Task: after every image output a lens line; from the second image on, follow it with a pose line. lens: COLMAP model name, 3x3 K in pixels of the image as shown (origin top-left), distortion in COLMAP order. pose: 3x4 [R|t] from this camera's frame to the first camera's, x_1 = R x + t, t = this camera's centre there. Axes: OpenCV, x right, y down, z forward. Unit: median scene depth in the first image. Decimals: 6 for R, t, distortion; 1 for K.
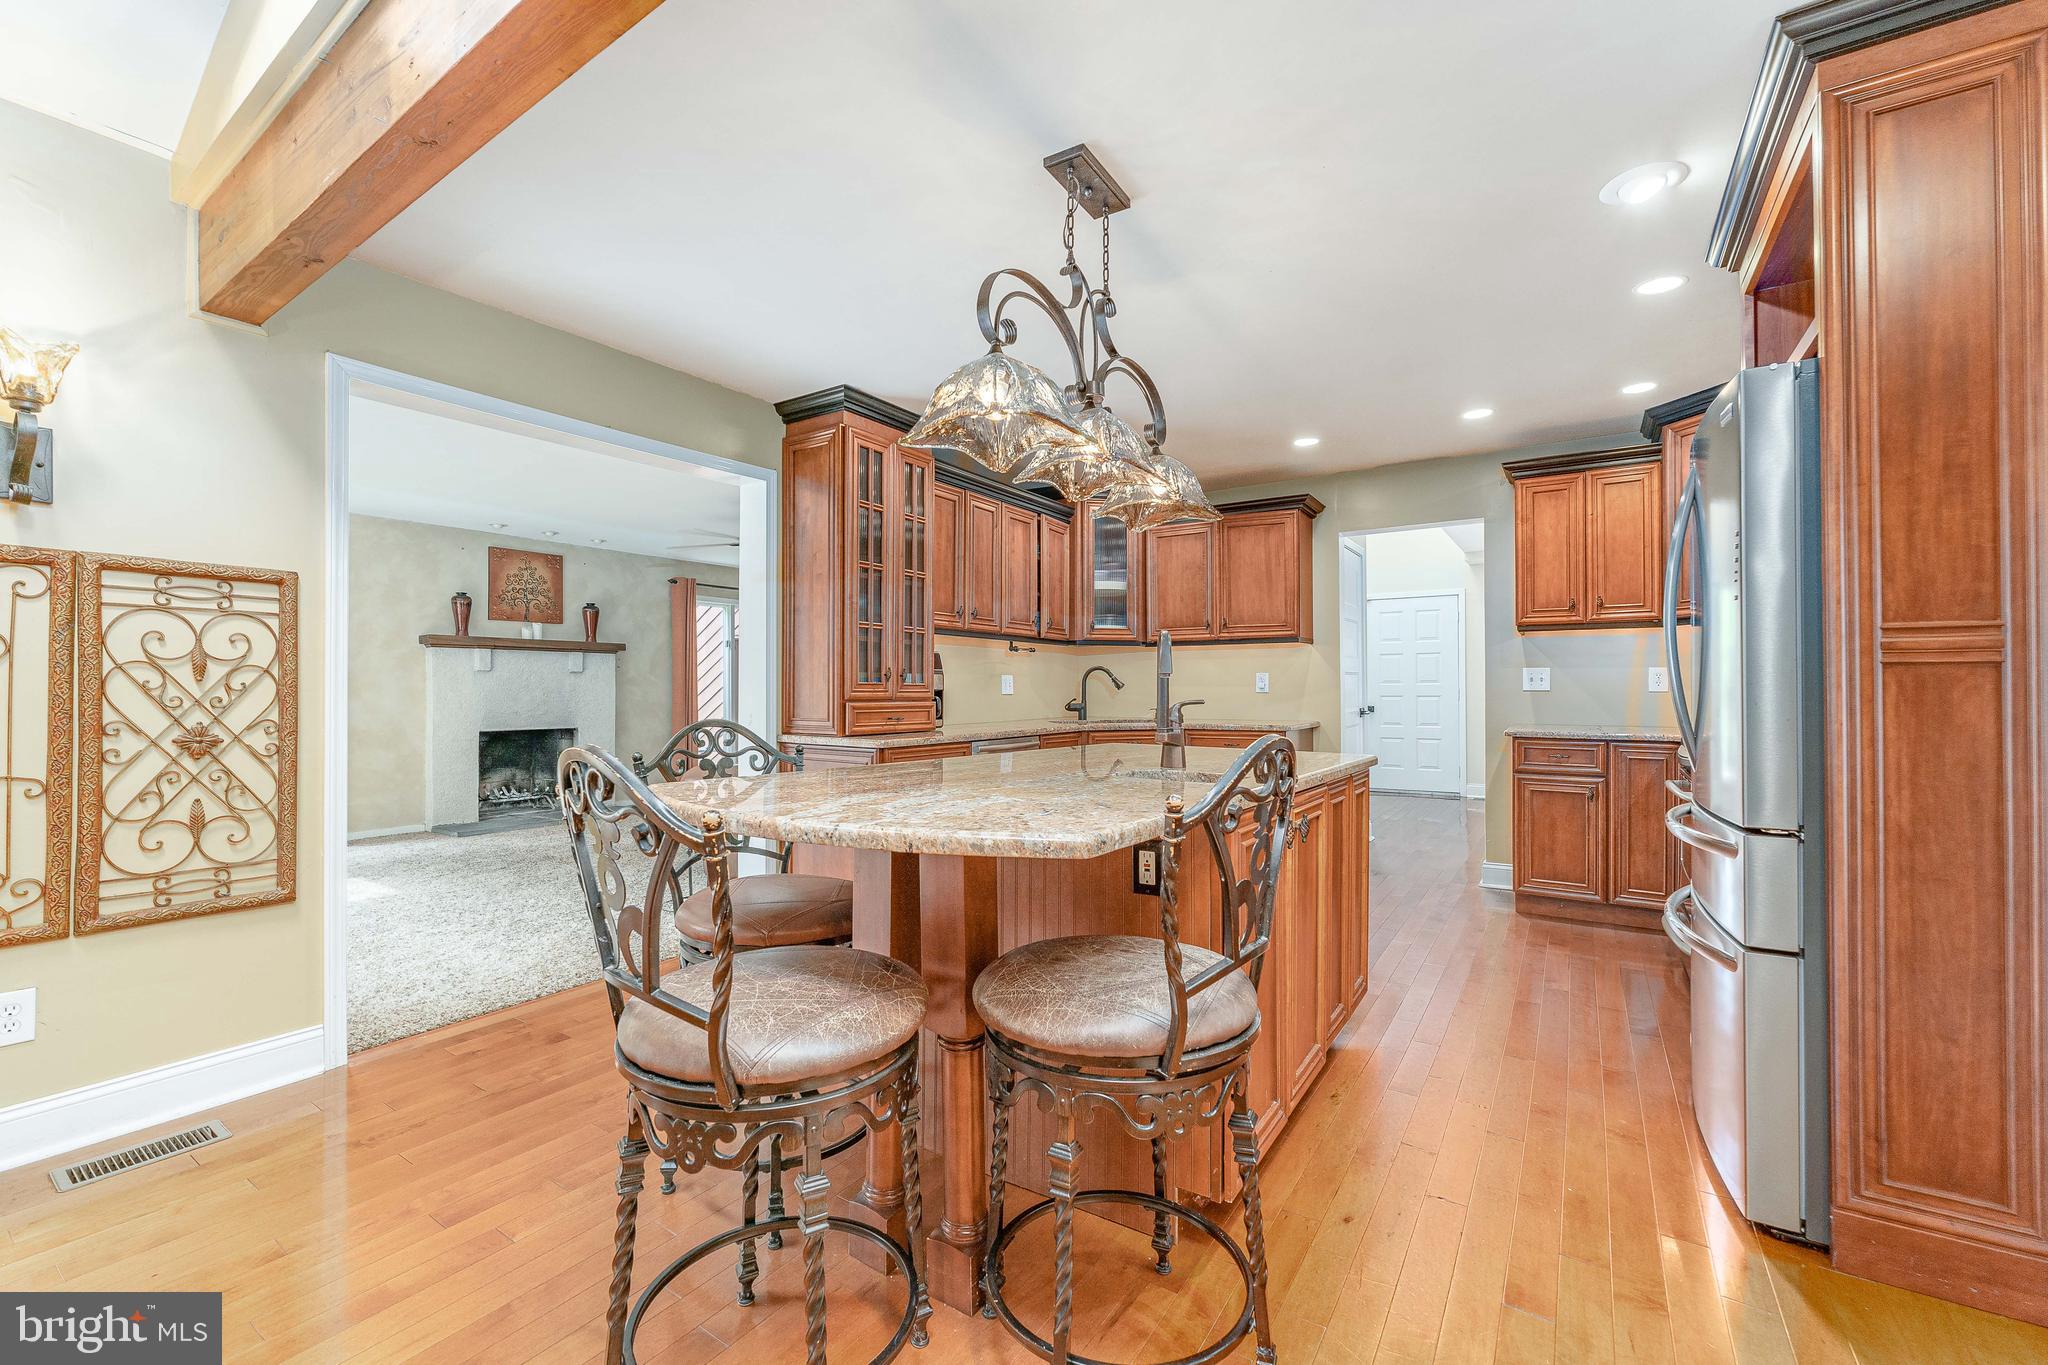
lens RADIAL K [[836.3, 0, 1017.4], [0, 836.3, 686.5], [0, 0, 1]] dist [0.001052, -0.000930]
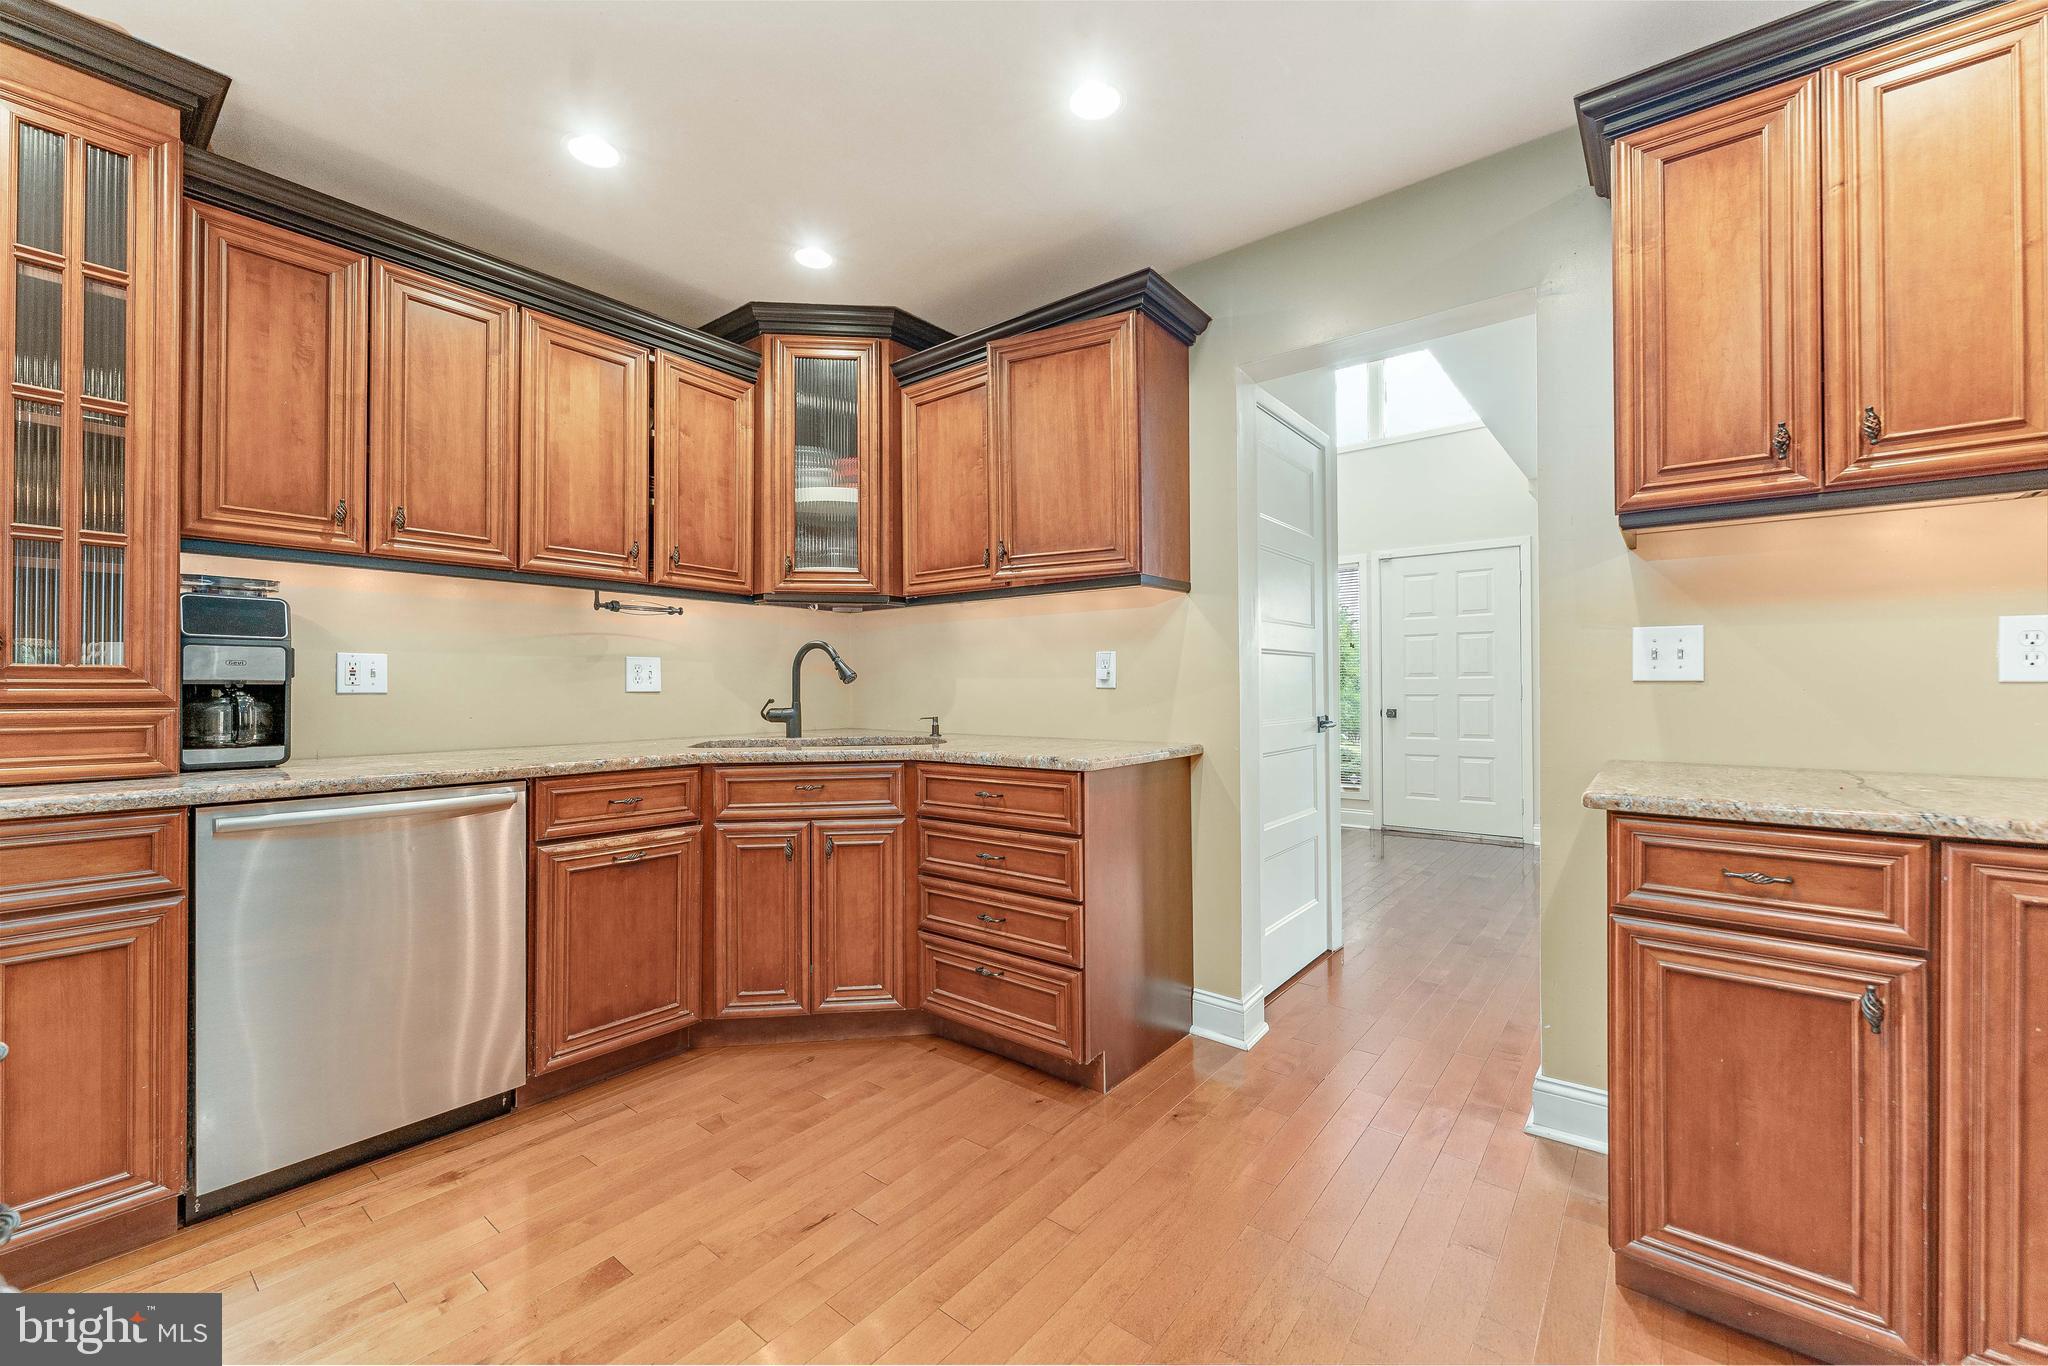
lens RADIAL K [[836.3, 0, 1004.7], [0, 836.3, 684.6], [0, 0, 1]] dist [0.001052, -0.000930]
pose [[0.996081, -0.001913, -0.088426, 0.331431], [0.001811, 0.999998, -0.001234, 0.006594], [0.088428, 0.001069, 0.996082, 0.560687]]
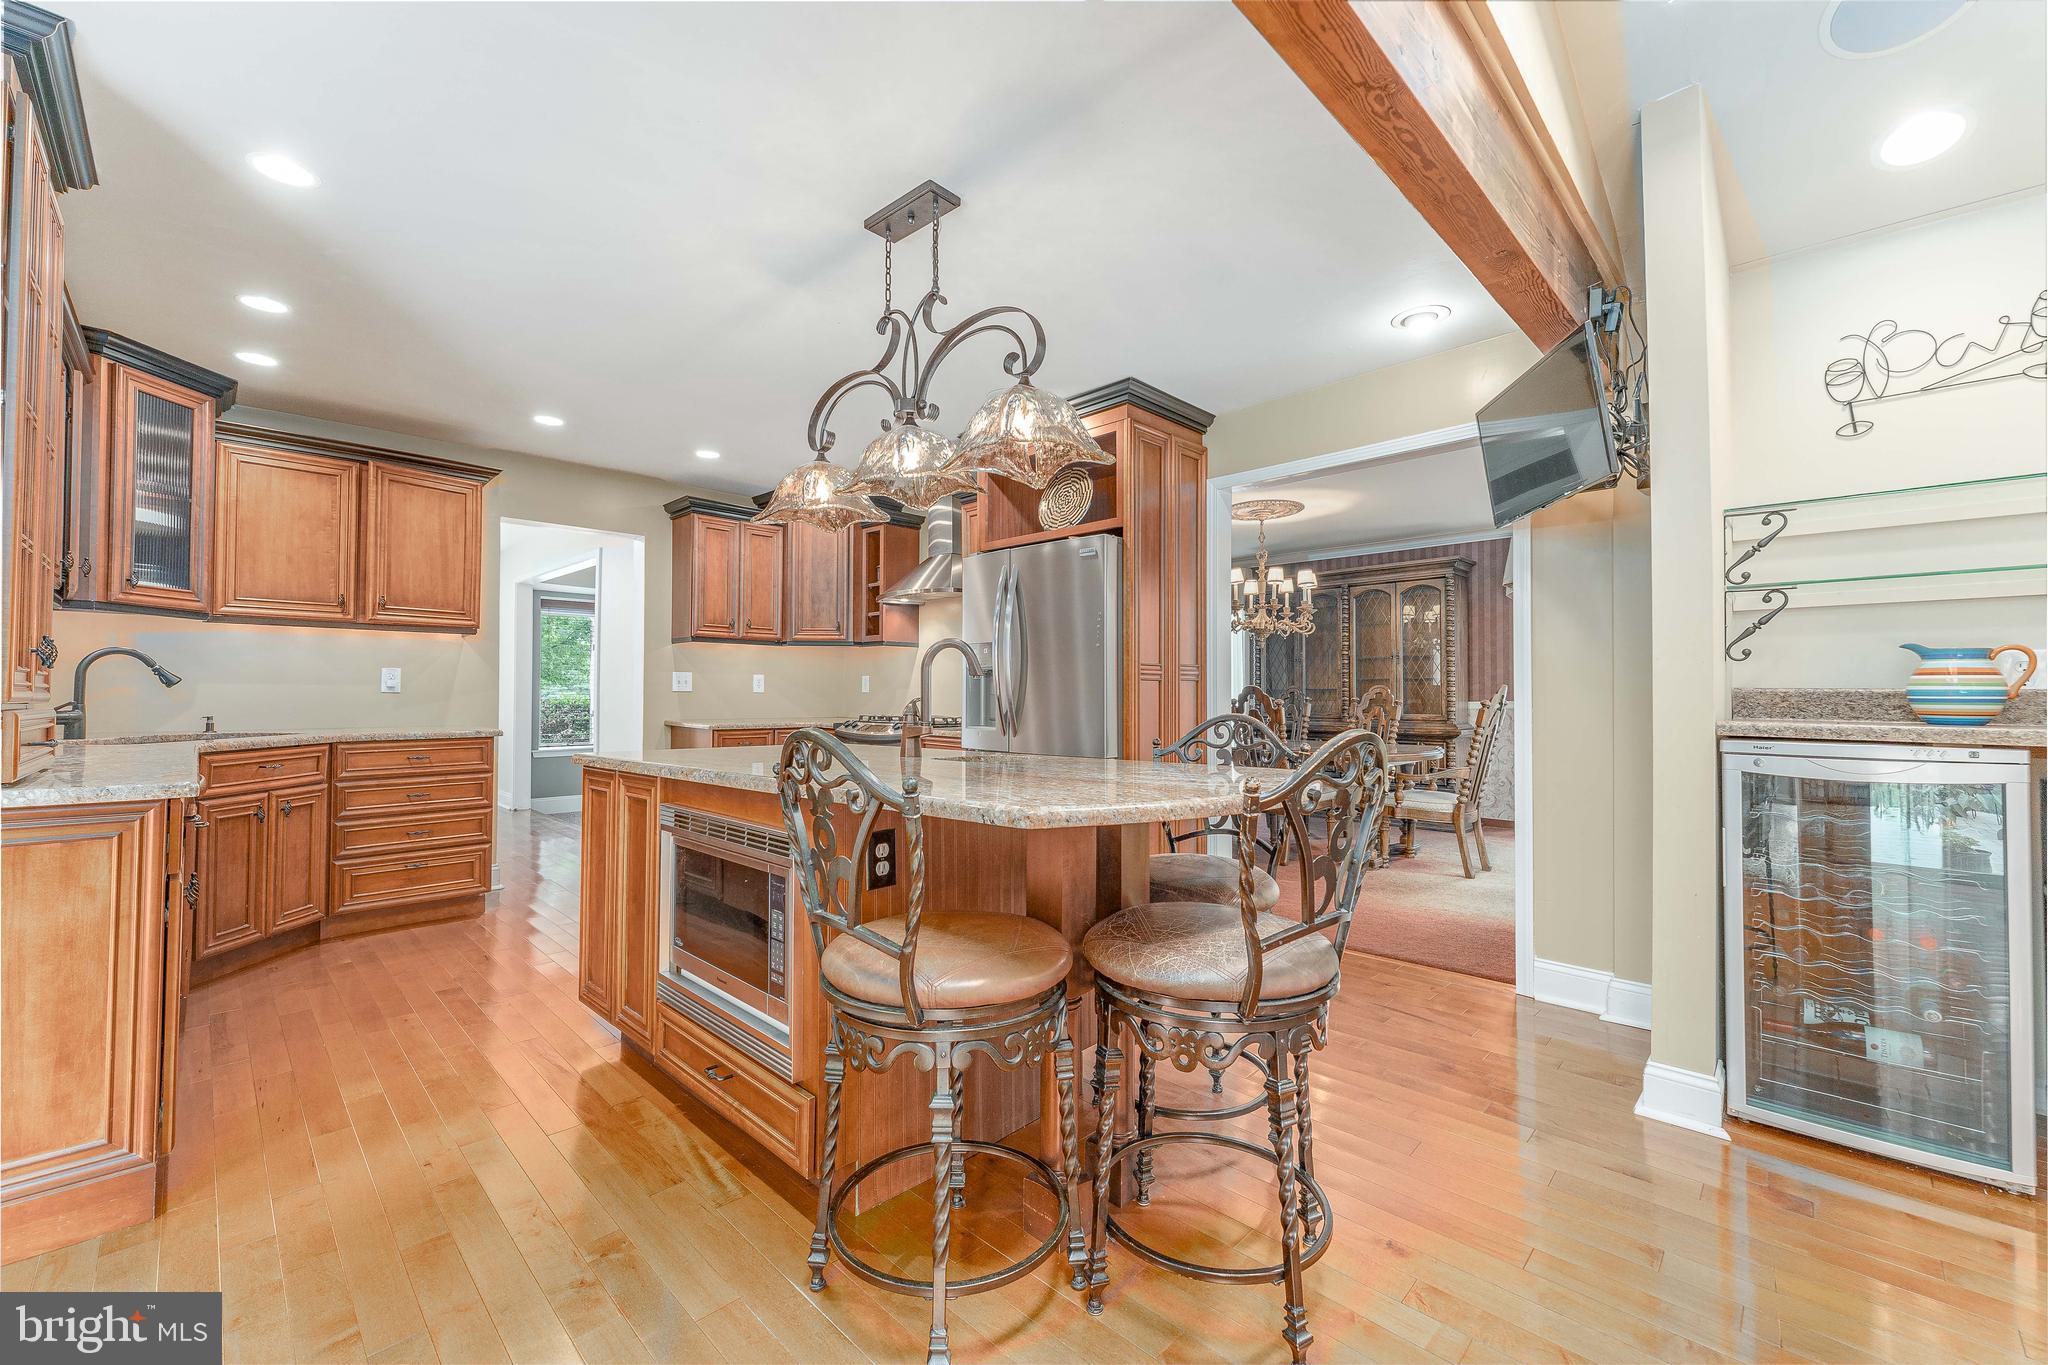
lens RADIAL K [[836.3, 0, 1020.4], [0, 836.3, 679.7], [0, 0, 1]] dist [0.001052, -0.000930]
pose [[0.180244, 0.017372, 0.983469, -0.458624], [-0.009634, 0.999827, -0.015895, 0.002604], [-0.983575, -0.006610, 0.180380, 0.316445]]
